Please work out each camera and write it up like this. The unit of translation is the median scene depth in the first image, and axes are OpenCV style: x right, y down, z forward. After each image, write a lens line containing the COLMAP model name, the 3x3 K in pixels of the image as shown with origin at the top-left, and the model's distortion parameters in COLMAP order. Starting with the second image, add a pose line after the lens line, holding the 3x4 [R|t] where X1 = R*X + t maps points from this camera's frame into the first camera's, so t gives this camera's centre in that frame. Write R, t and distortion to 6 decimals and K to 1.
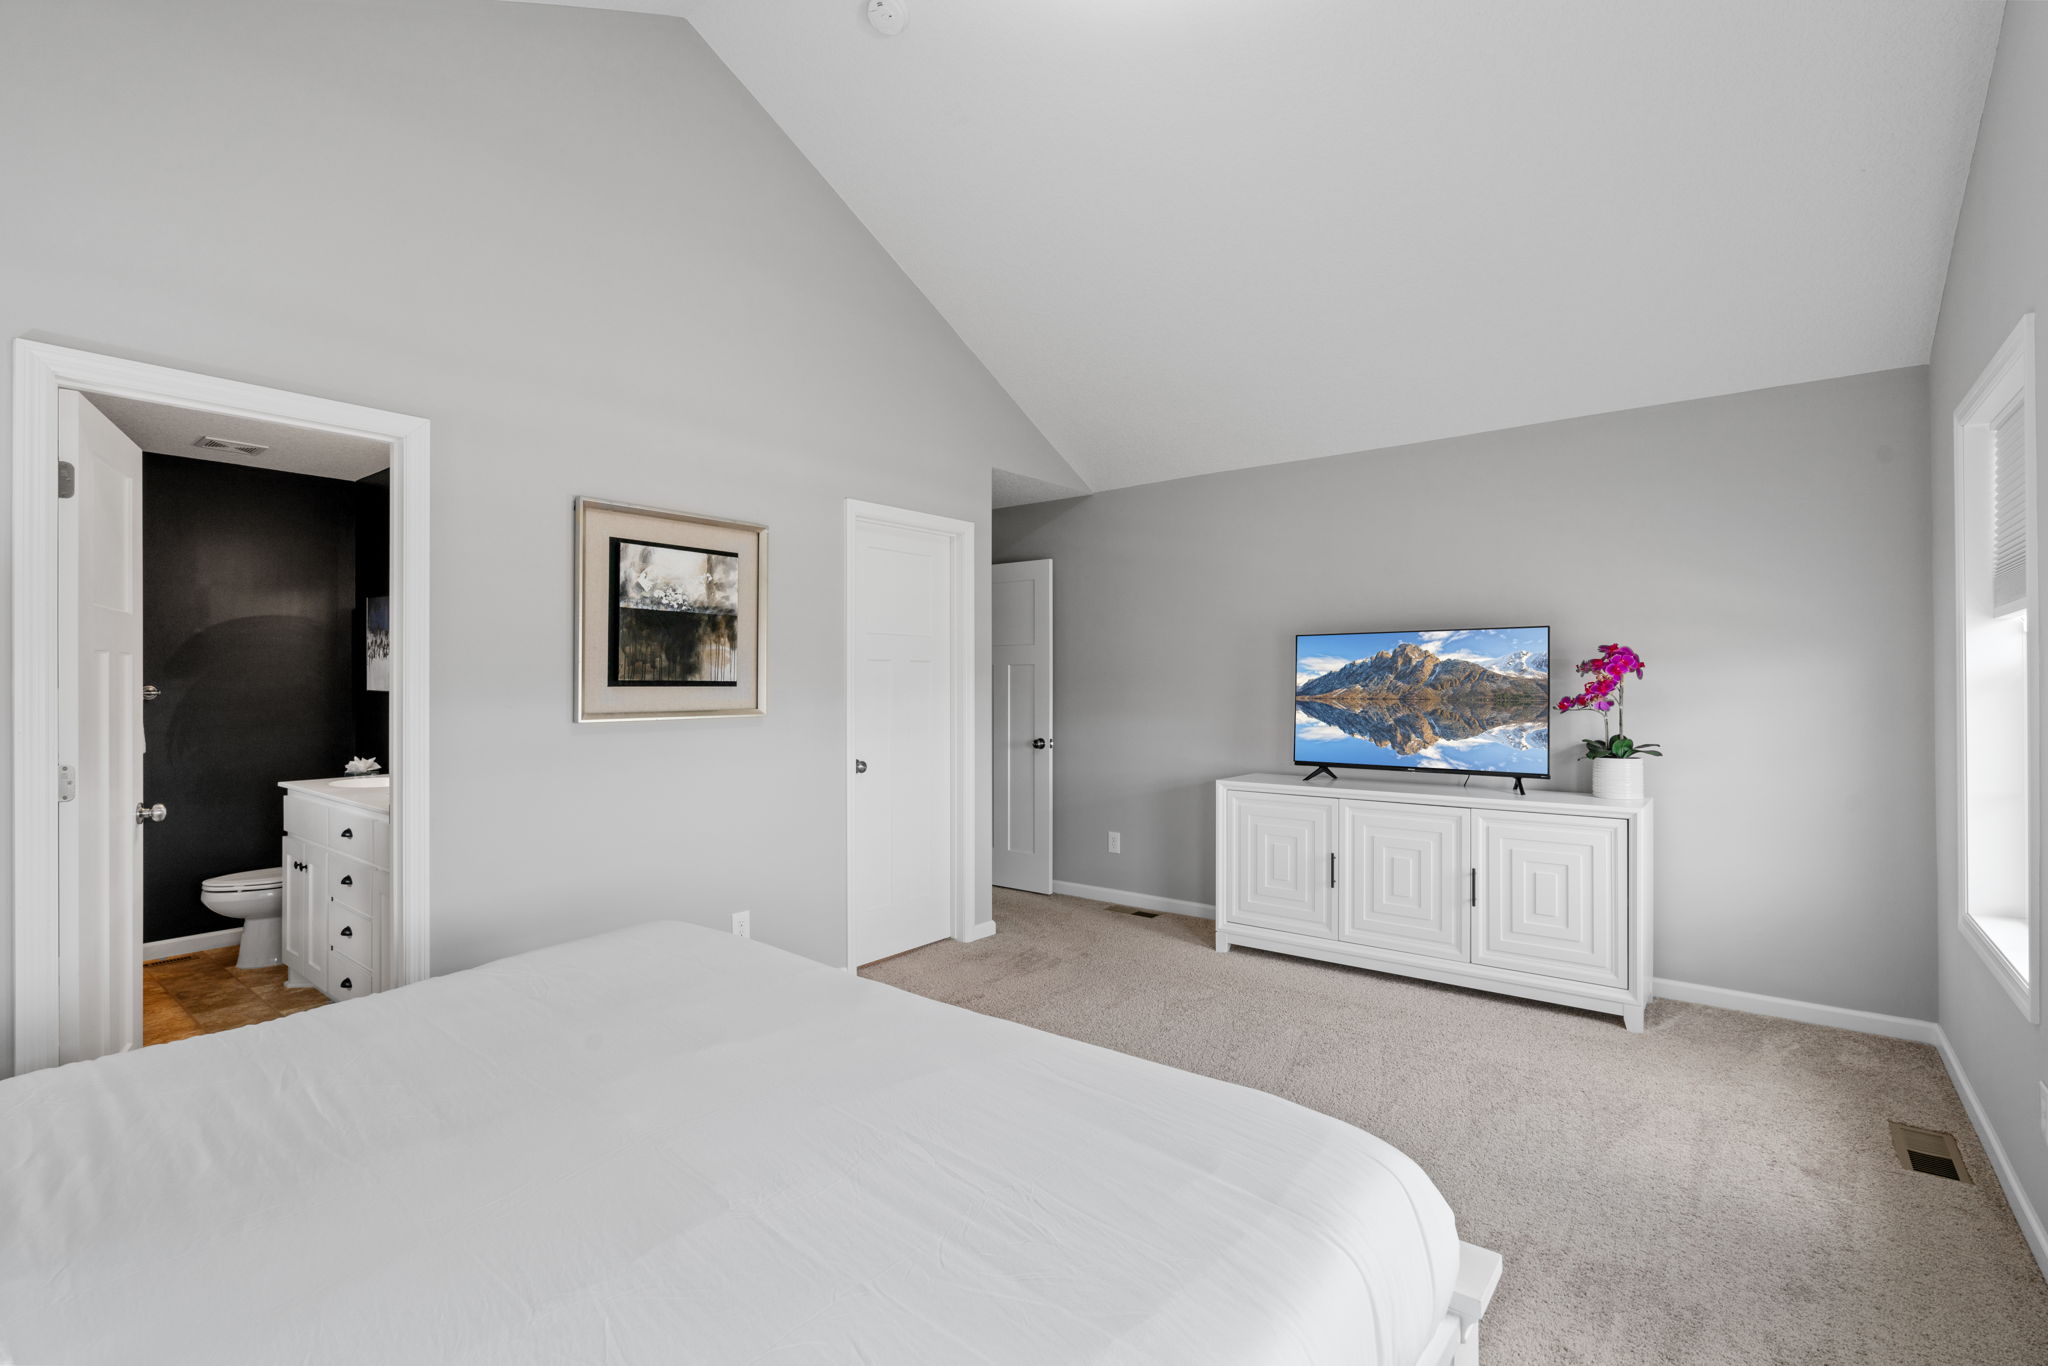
lens RADIAL K [[930.9, 0, 1029.8], [0, 930.9, 685.3], [0, 0, 1]] dist [0.001771, 0.000963]
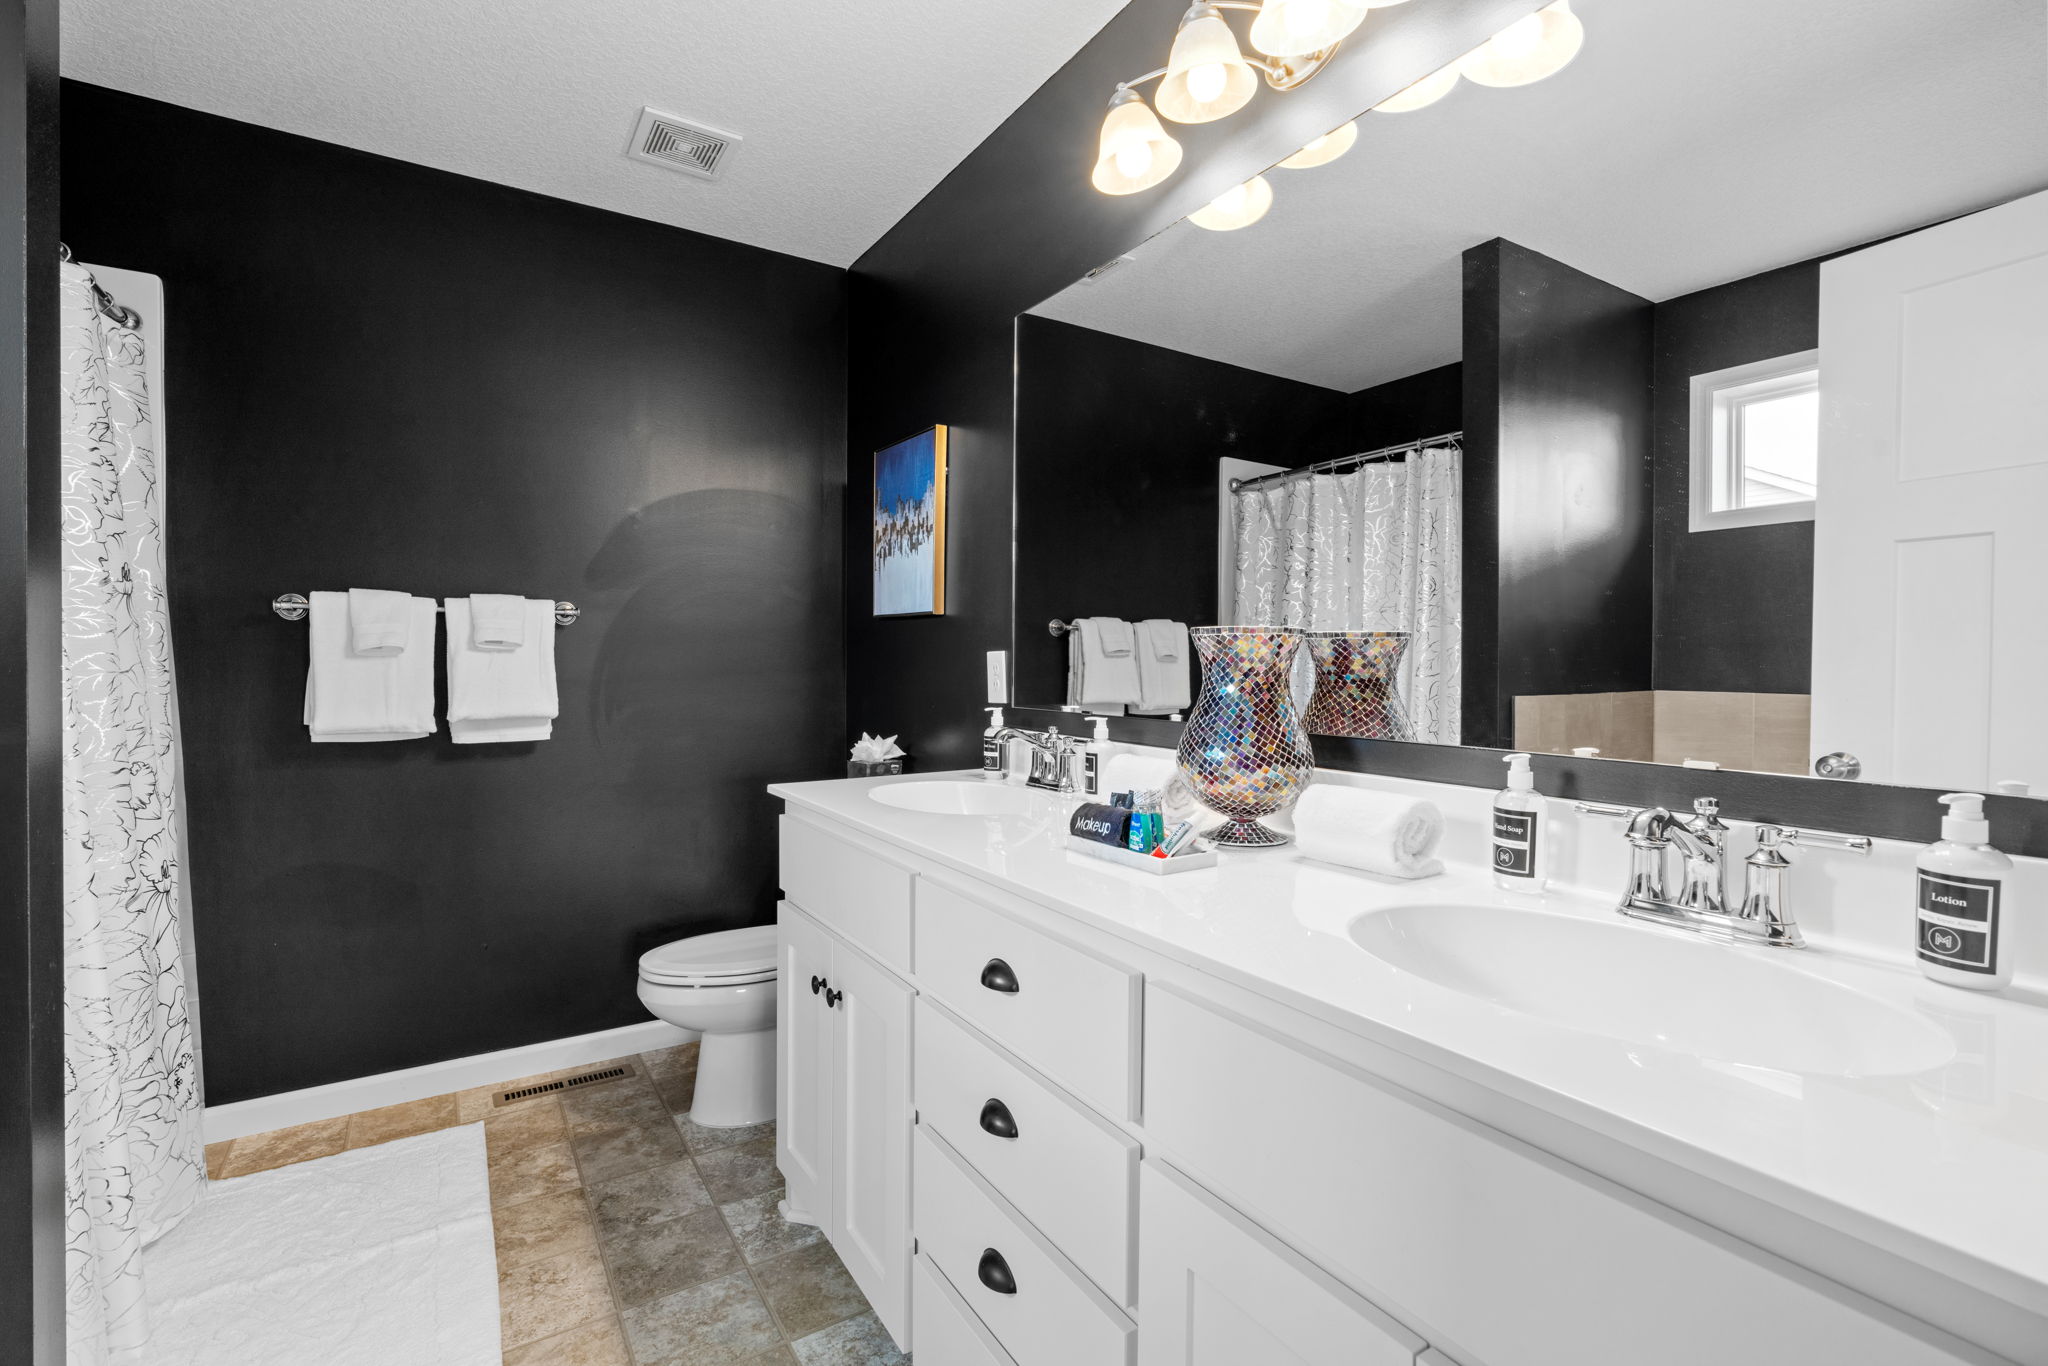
lens RADIAL K [[930.9, 0, 1019.7], [0, 930.9, 675.7], [0, 0, 1]] dist [0.001771, 0.000963]
pose [[0.945881, 0.008395, -0.324405, -0.493354], [-0.005558, 0.999938, 0.009673, 0.039335], [0.324466, -0.007346, 0.945869, 0.549562]]
